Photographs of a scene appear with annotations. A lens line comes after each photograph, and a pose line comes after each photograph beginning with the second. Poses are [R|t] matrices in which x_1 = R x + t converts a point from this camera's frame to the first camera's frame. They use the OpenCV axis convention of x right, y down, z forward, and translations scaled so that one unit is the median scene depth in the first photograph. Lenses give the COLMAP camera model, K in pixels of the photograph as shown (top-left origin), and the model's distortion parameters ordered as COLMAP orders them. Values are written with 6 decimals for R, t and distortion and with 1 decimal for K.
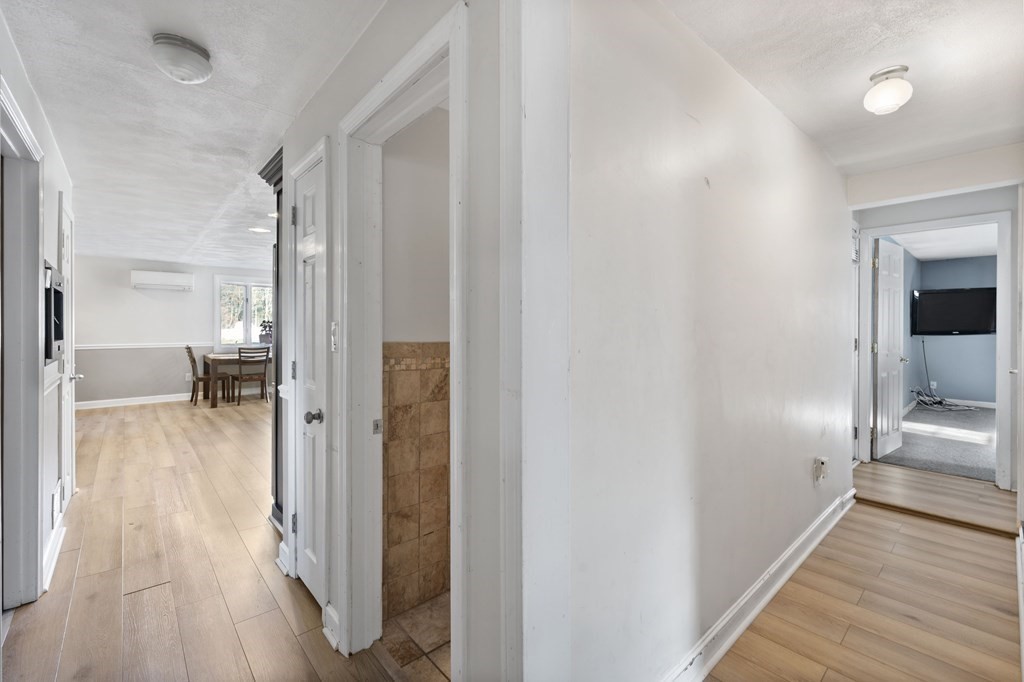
lens RADIAL K [[440.1, 0, 510.9], [0, 440.1, 326.8], [0, 0, 1]] dist [-0.023250, -0.000101]
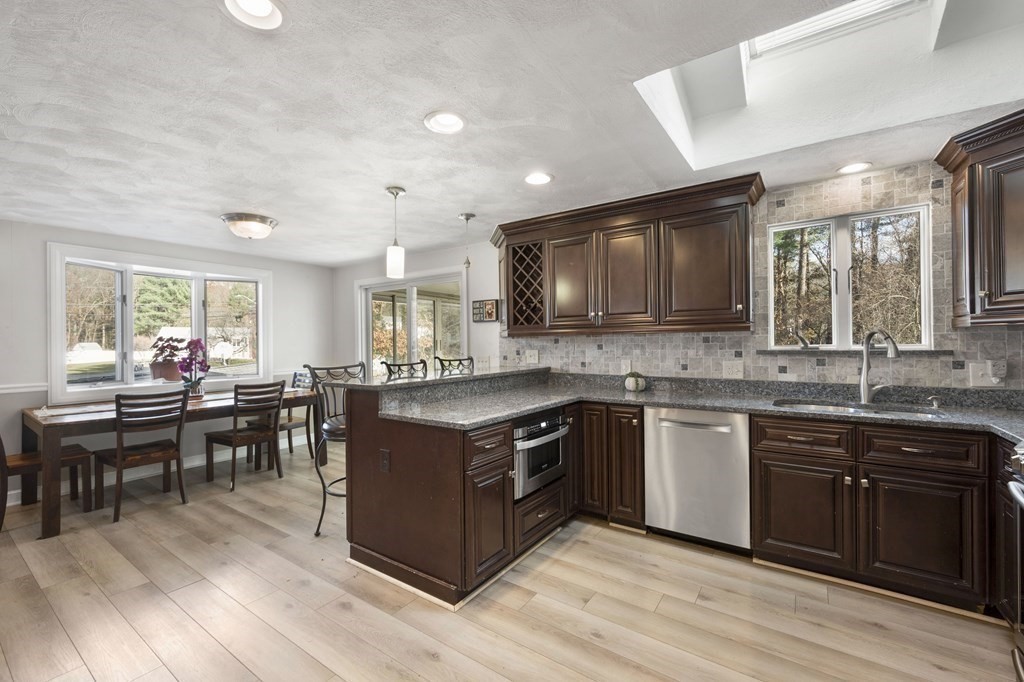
lens RADIAL K [[423.2, 0, 512.0], [0, 423.2, 341.0], [0, 0, 1]] dist [-0.001759, -0.000147]
pose [[0.972391, -0.004778, 0.233309, -0.307177], [0.005855, 0.999975, -0.003921, -0.005624], [-0.233285, 0.005179, 0.972395, 0.445843]]
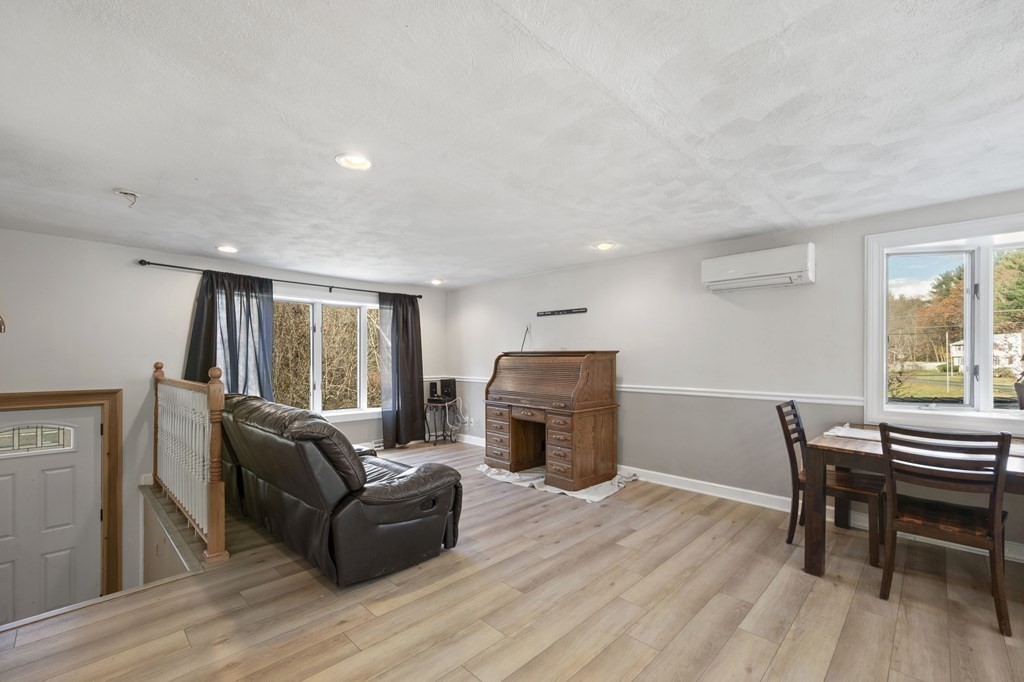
lens RADIAL K [[436.4, 0, 507.1], [0, 436.4, 357.5], [0, 0, 1]] dist [-0.000155, 0.000248]
pose [[0.063150, 0.005754, -0.997987, -0.297256], [-0.001627, 0.999983, 0.005663, -0.004725], [0.998003, 0.001266, 0.063159, 0.667042]]
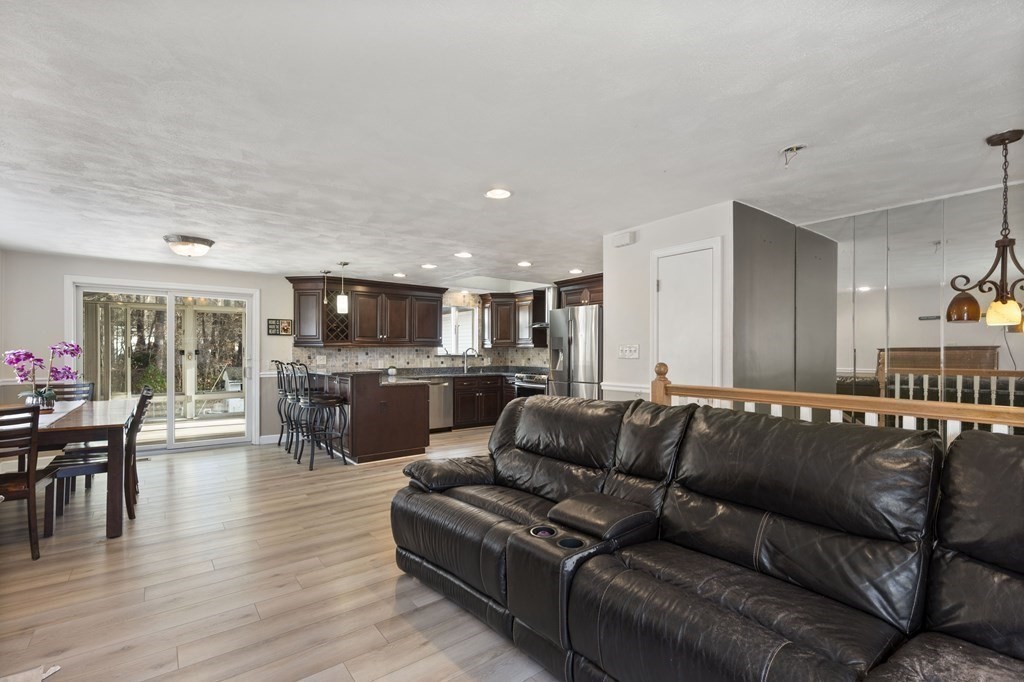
lens RADIAL K [[475.6, 0, 516.7], [0, 475.6, 353.1], [0, 0, 1]] dist [0.027055, 0.000043]
pose [[0.062105, 0.001075, 0.998069, -1.099576], [-0.001807, 0.999998, -0.000965, -0.000917], [-0.998068, -0.001743, 0.062107, 0.525014]]
